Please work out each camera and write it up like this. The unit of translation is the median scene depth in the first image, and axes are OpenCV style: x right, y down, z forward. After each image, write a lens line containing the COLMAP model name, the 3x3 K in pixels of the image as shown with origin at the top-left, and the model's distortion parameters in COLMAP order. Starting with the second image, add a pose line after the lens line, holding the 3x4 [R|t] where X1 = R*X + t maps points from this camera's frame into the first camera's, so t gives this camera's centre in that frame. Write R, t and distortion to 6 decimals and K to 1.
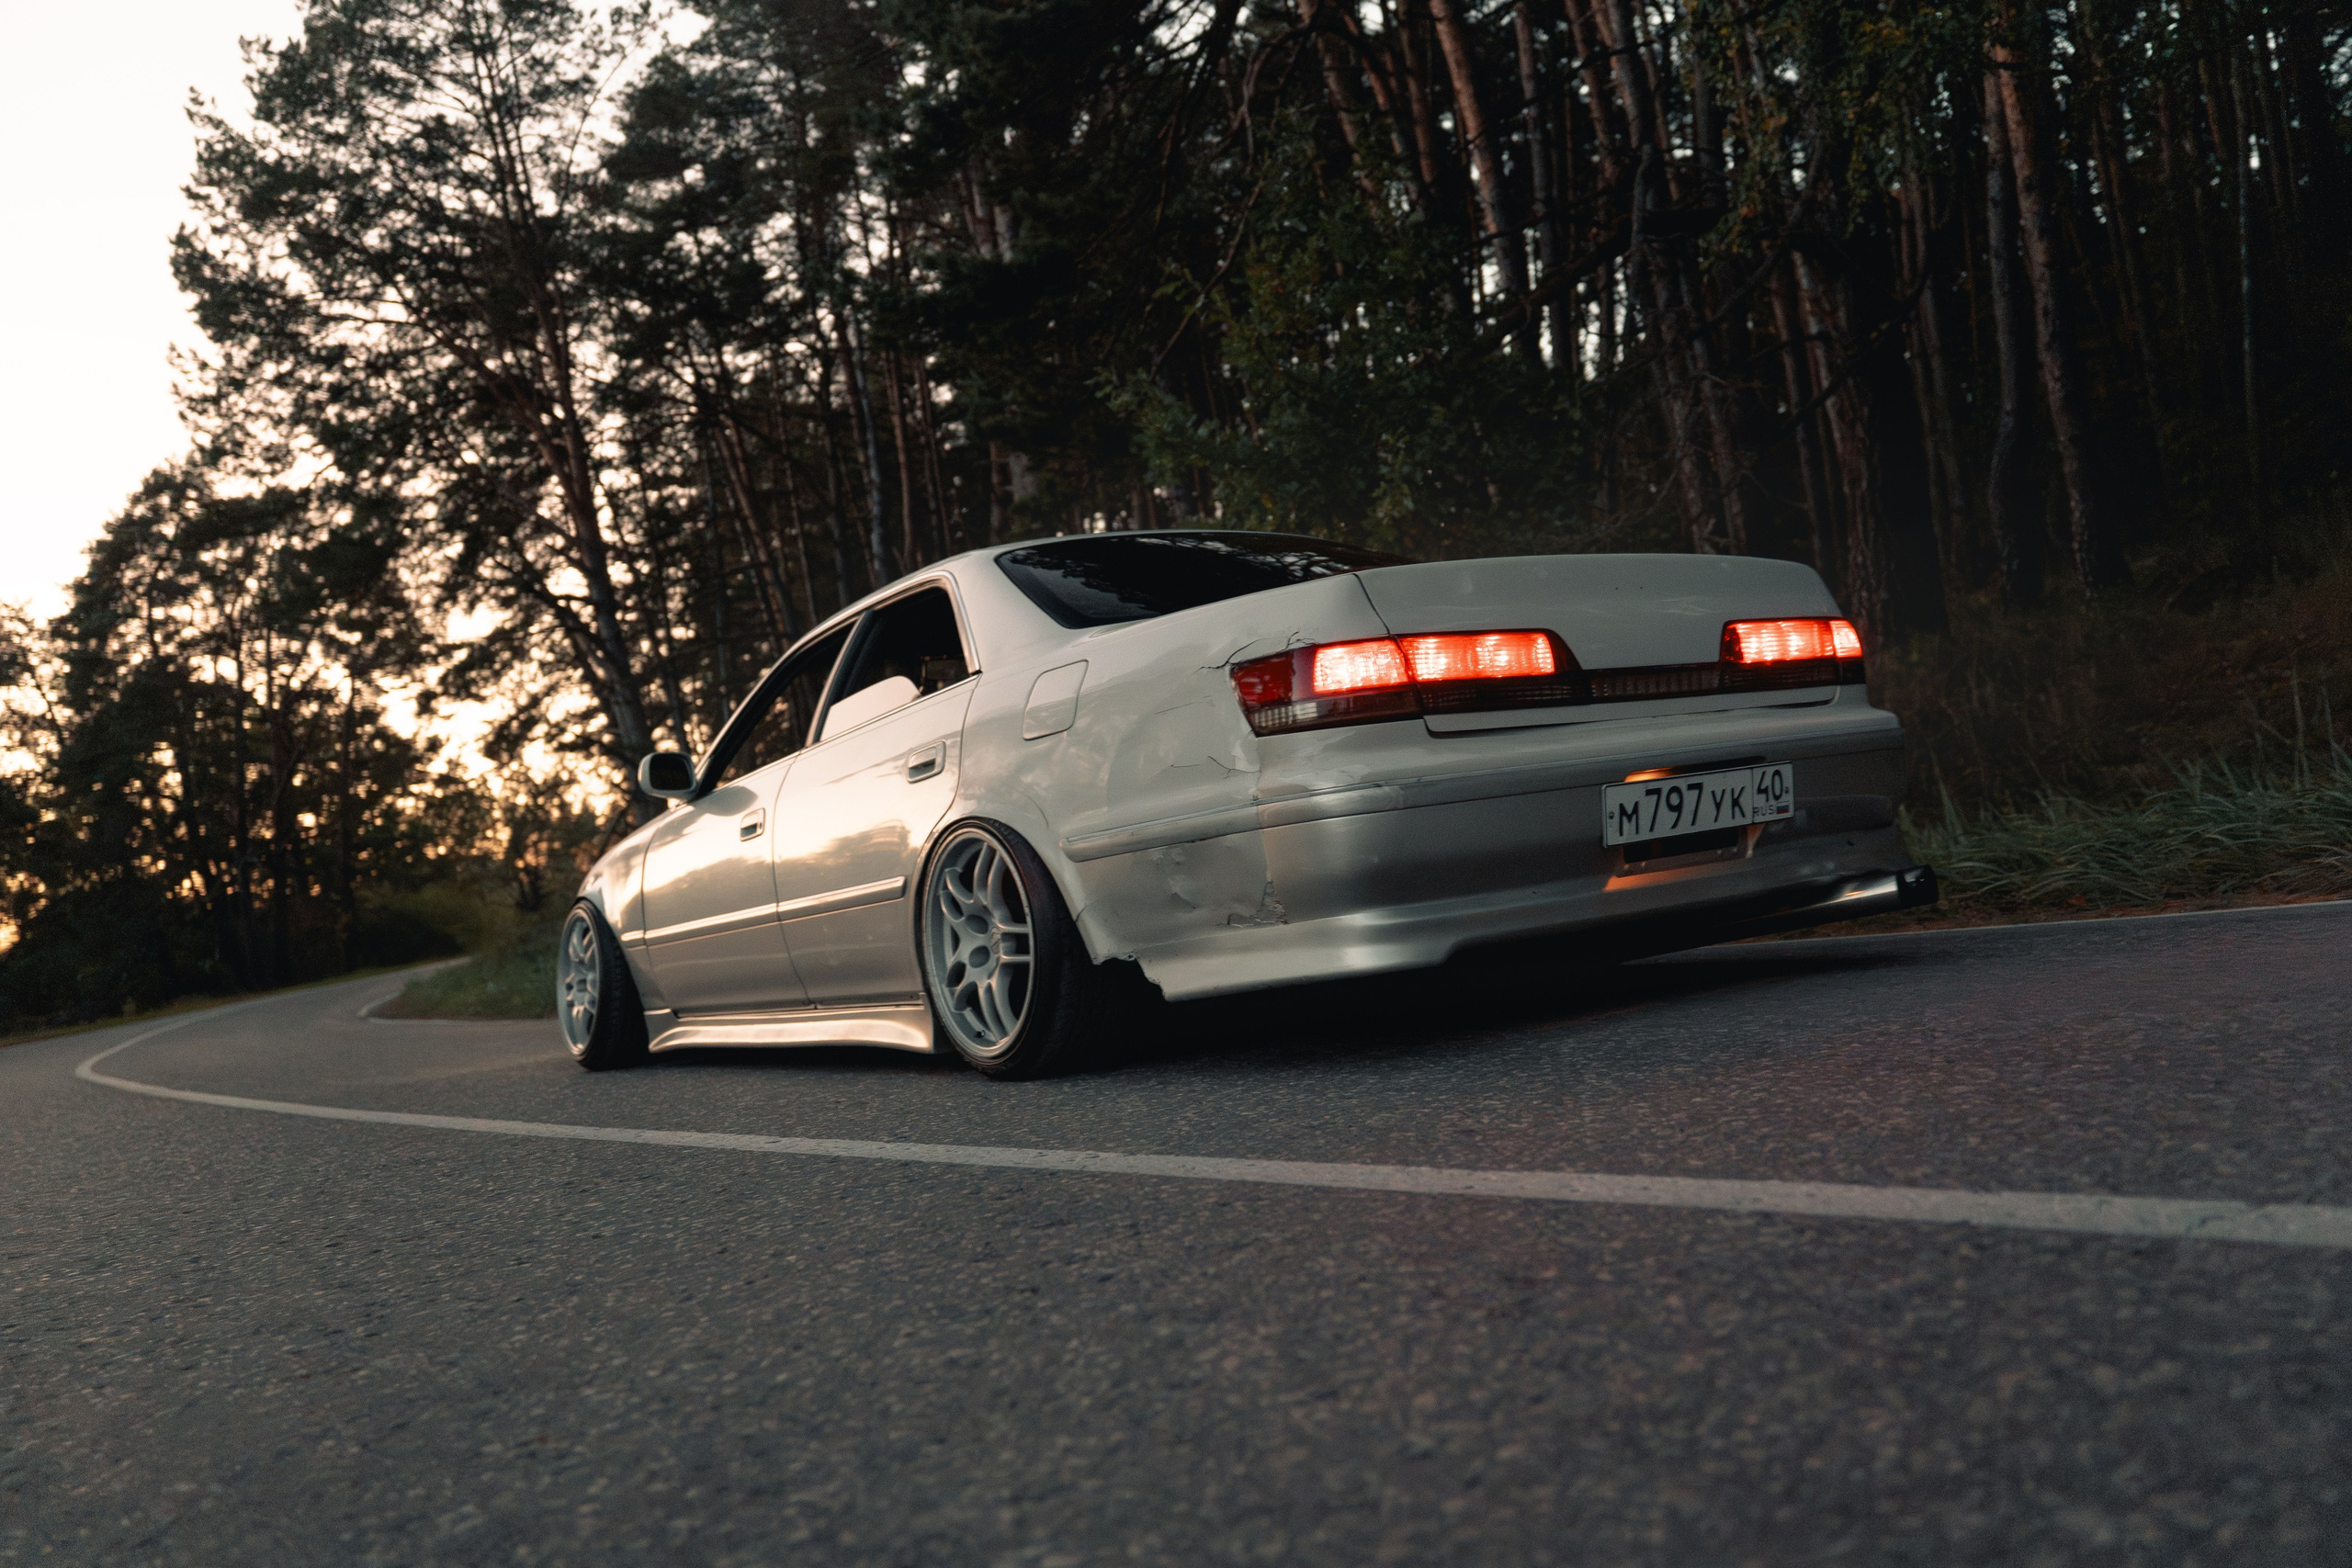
lens RADIAL K [[1803.8, 0, 1186.4], [0, 1803.8, 773.4], [0, 0, 1]] dist [-0.002834, -0.013225]
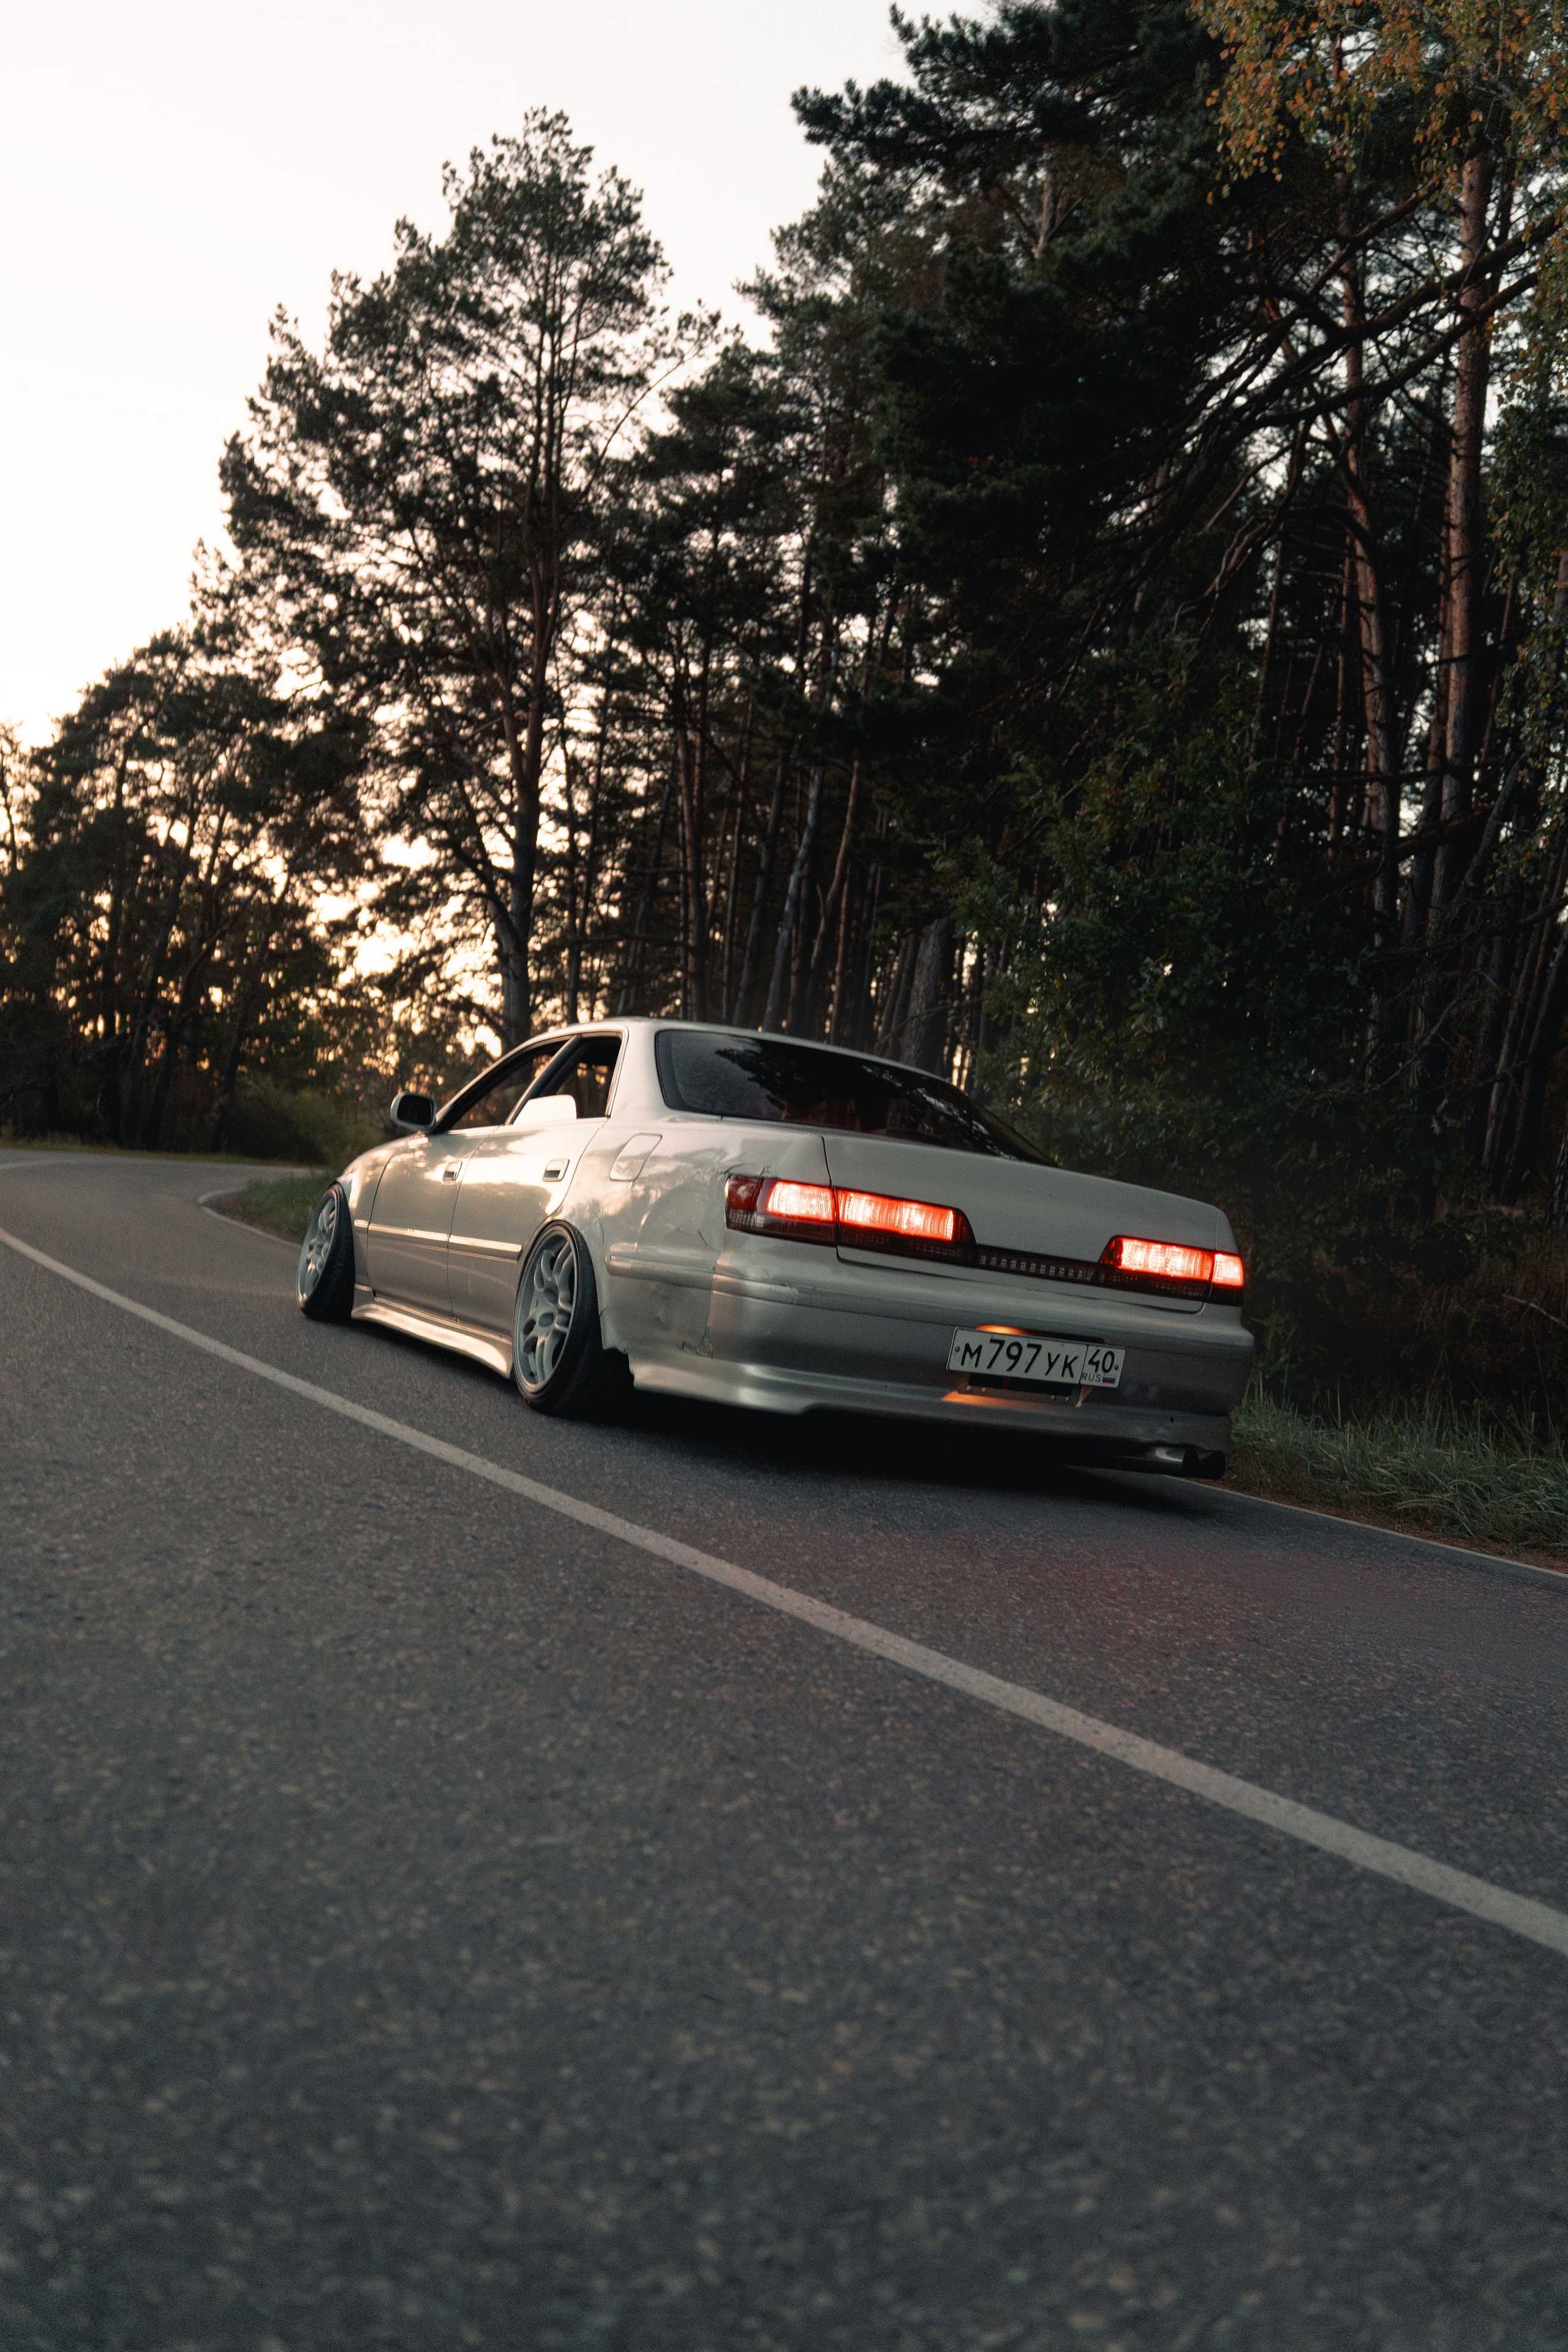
lens RADIAL K [[1892.5, 0, 859.1], [0, 1892.5, 1176.0], [0, 0, 1]] dist [-0.006327, -0.005819]
pose [[0.956422, 0.268177, -0.115487, 0.030432], [-0.266376, 0.963369, 0.031047, -0.013580], [0.119583, 0.001069, 0.992824, -0.048606]]
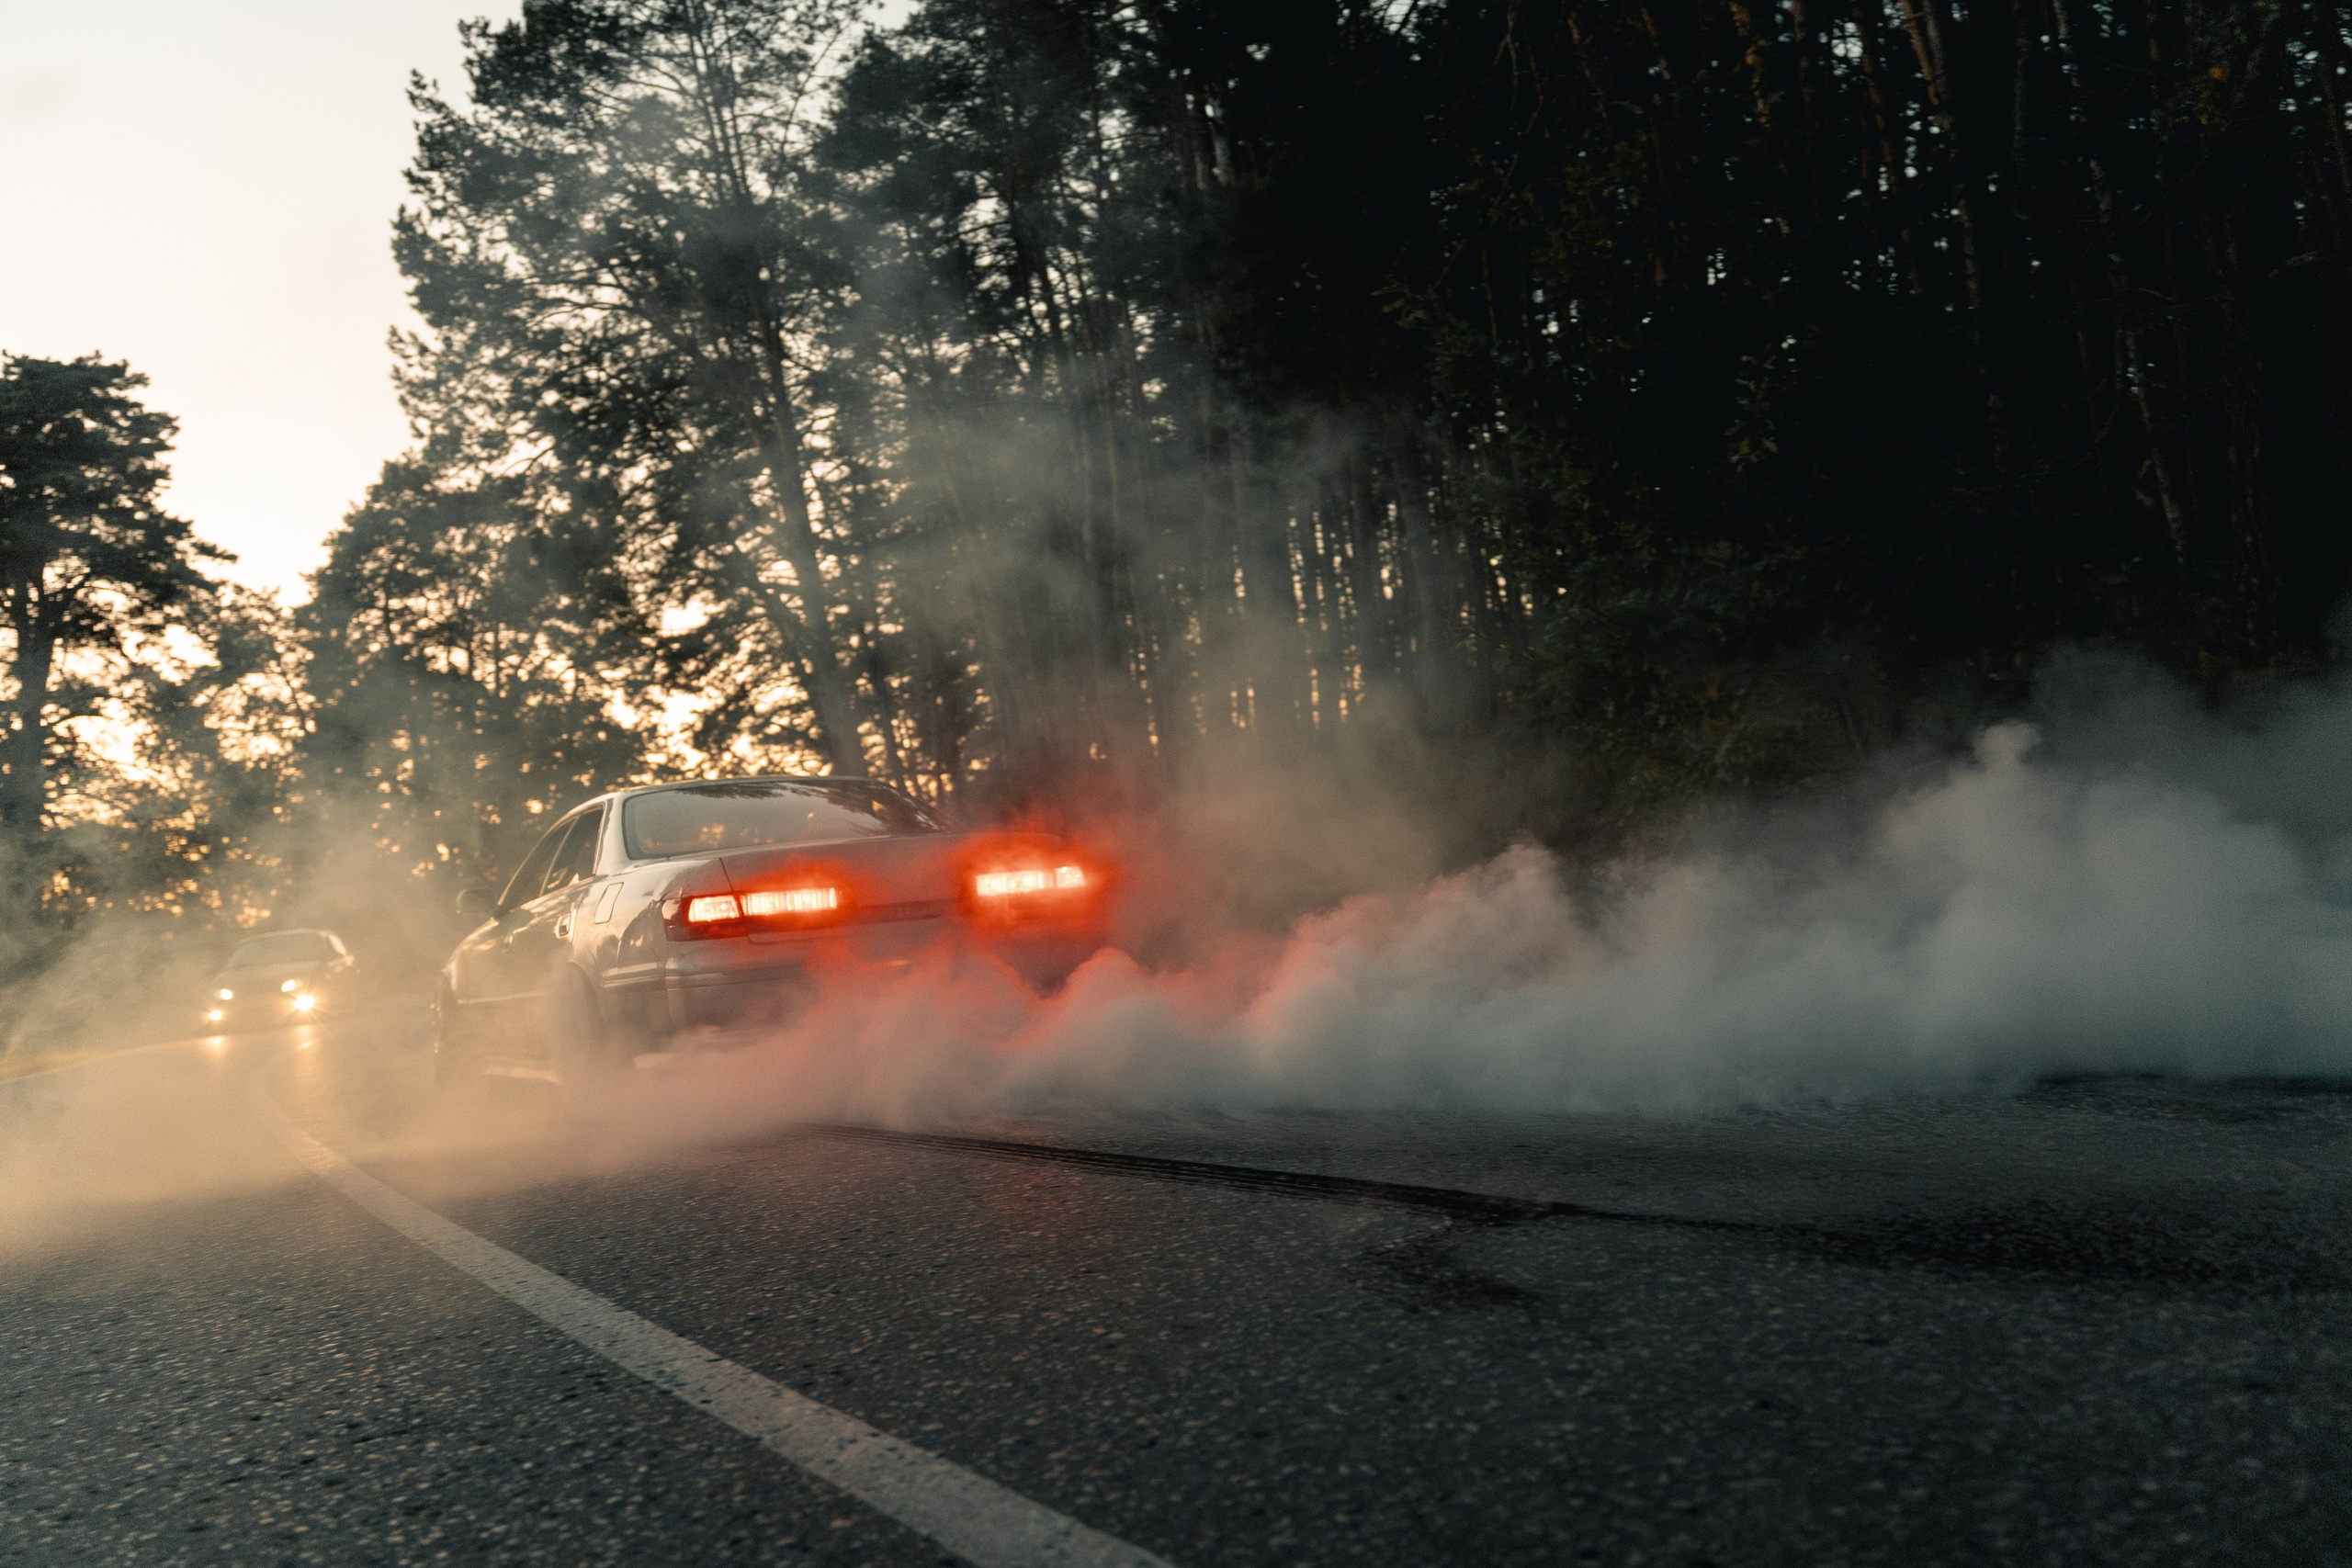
lens RADIAL K [[1785.7, 0, 1180.3], [0, 1785.7, 805.3], [0, 0, 1]] dist [0.026304, -0.058910]
pose [[0.993629, 0.019314, -0.111034, -0.012418], [-0.017377, 0.999680, 0.018384, -0.000230], [0.111354, -0.016337, 0.993647, 0.049240]]
